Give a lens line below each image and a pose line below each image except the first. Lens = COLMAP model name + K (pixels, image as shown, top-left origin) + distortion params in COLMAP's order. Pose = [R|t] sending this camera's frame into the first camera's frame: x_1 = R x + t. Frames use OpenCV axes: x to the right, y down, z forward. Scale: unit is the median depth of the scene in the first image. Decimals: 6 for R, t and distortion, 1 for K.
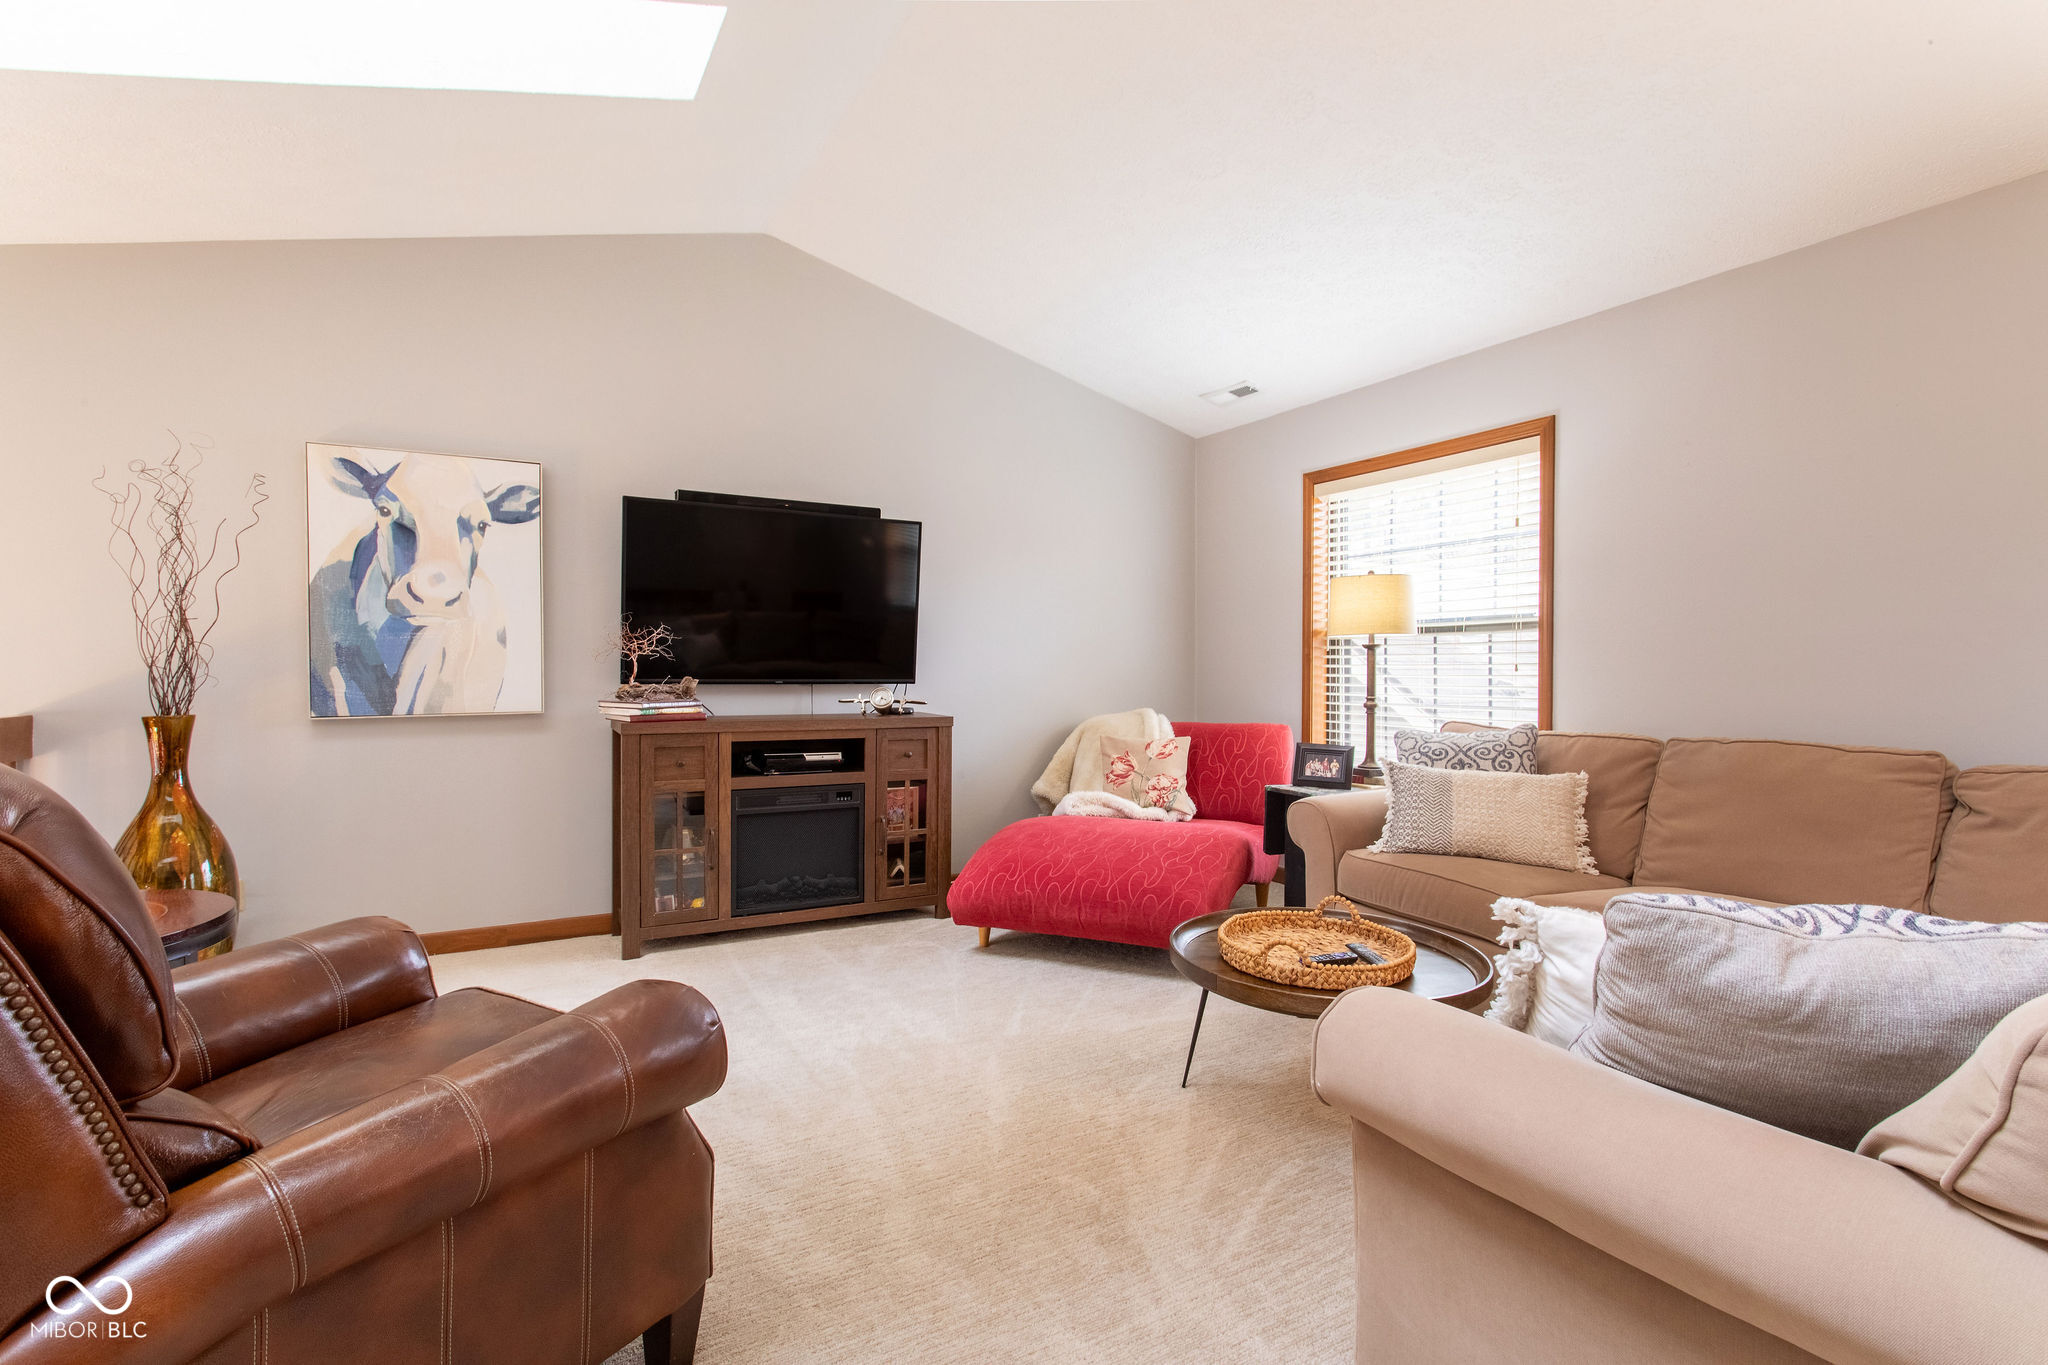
lens RADIAL K [[957.2, 0, 1028.4], [0, 957.2, 677.8], [0, 0, 1]] dist [0.000205, 0.000239]
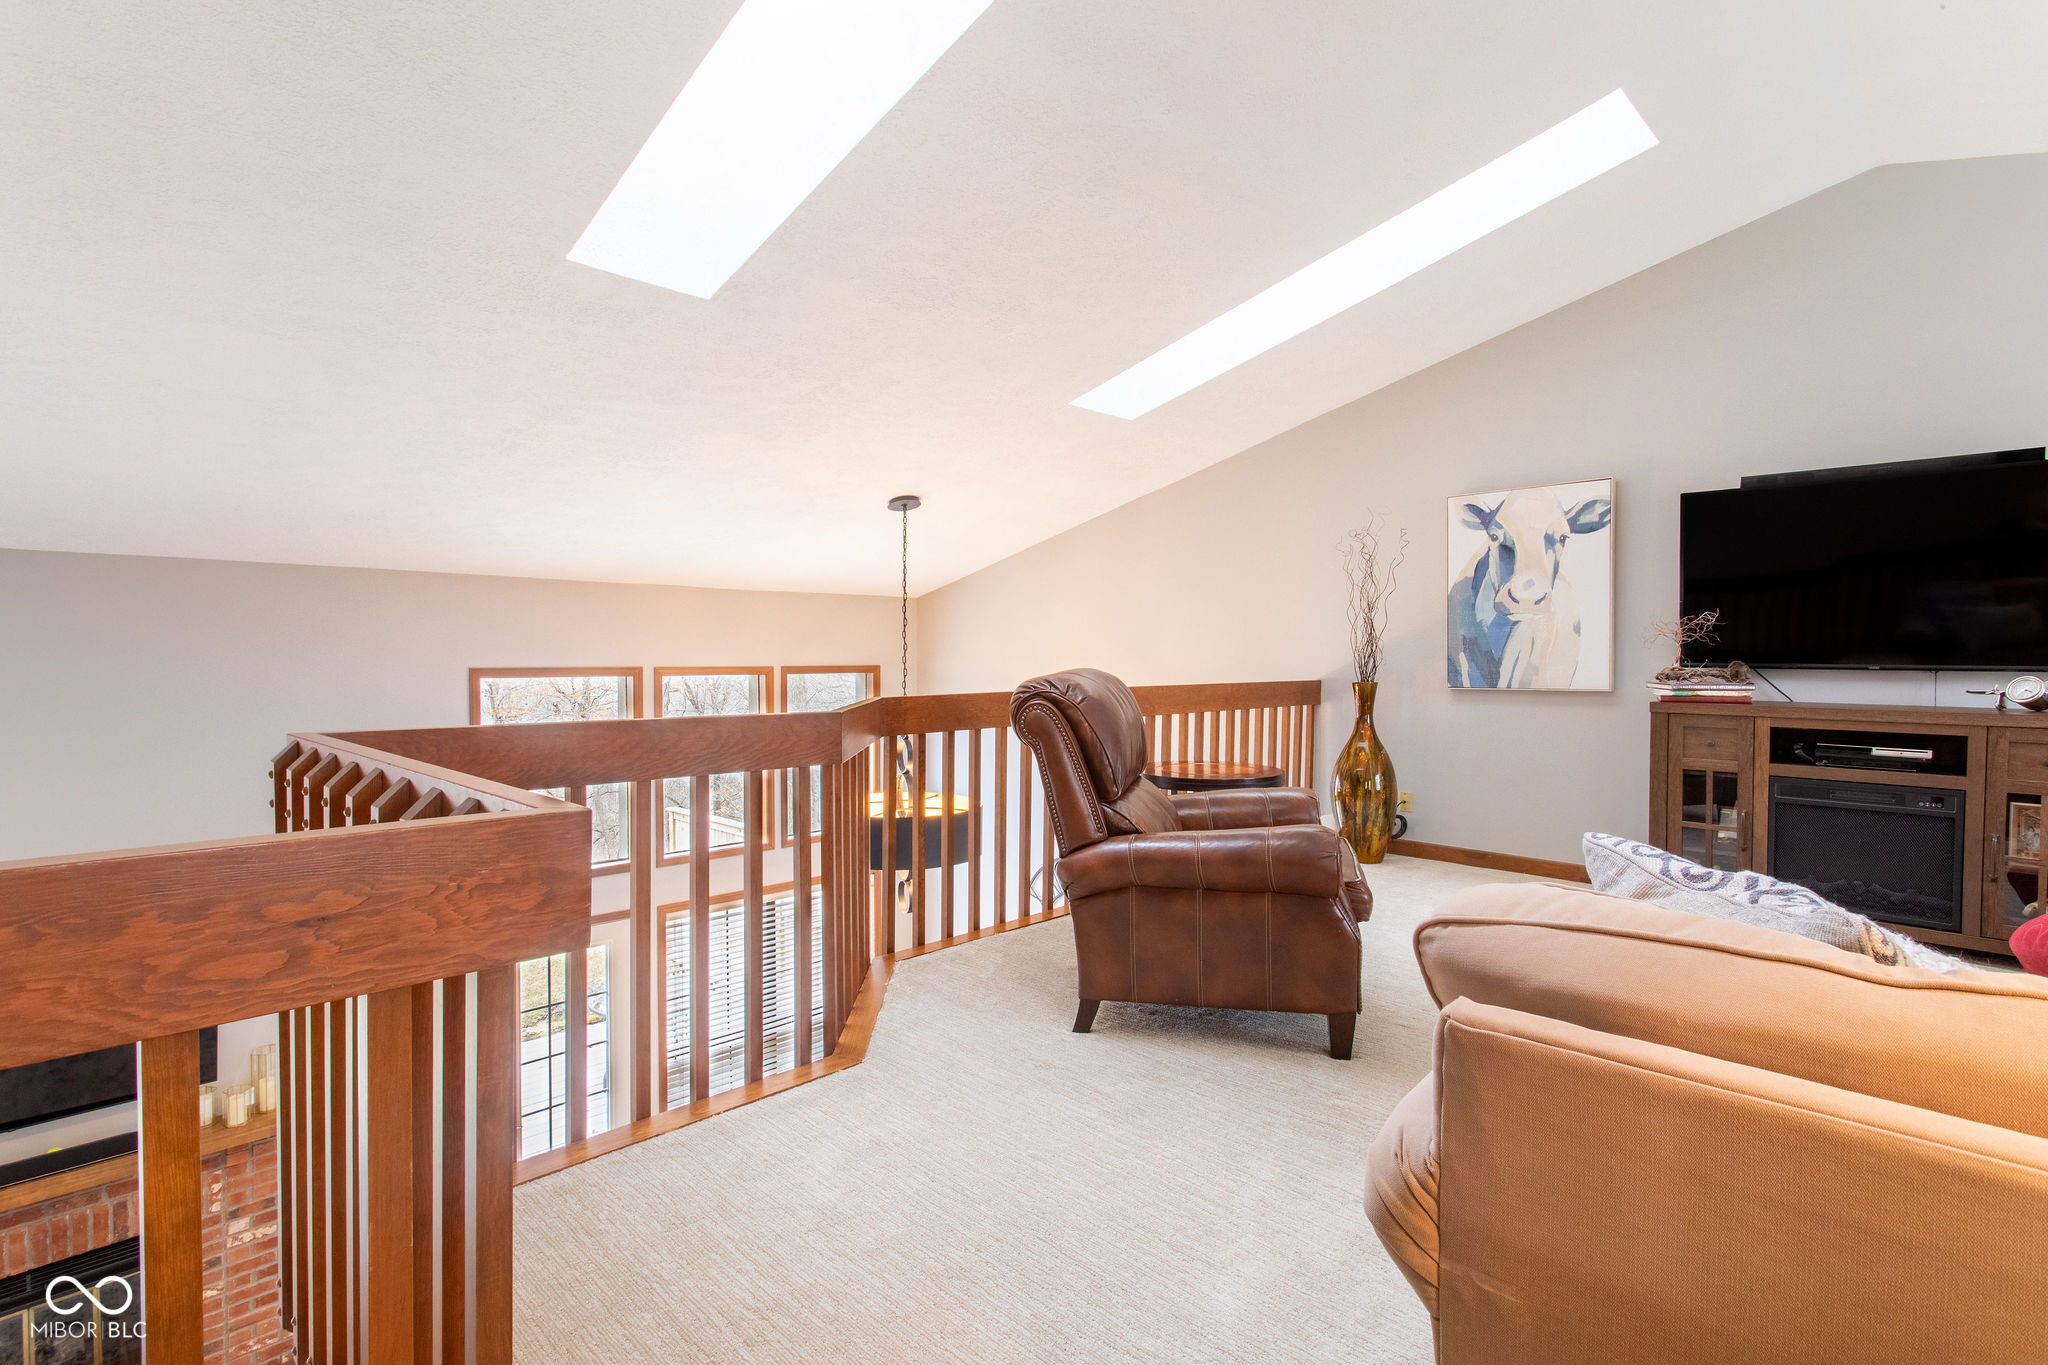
lens RADIAL K [[998.4, 0, 1024.0], [0, 998.4, 682.5], [0, 0, 1]] dist [-0.002625, -0.000179]
pose [[0.266587, 0.026665, -0.963442, 0.499997], [-0.007285, 0.999644, 0.025651, 0.000132], [0.963783, 0.000181, 0.266687, -0.019265]]
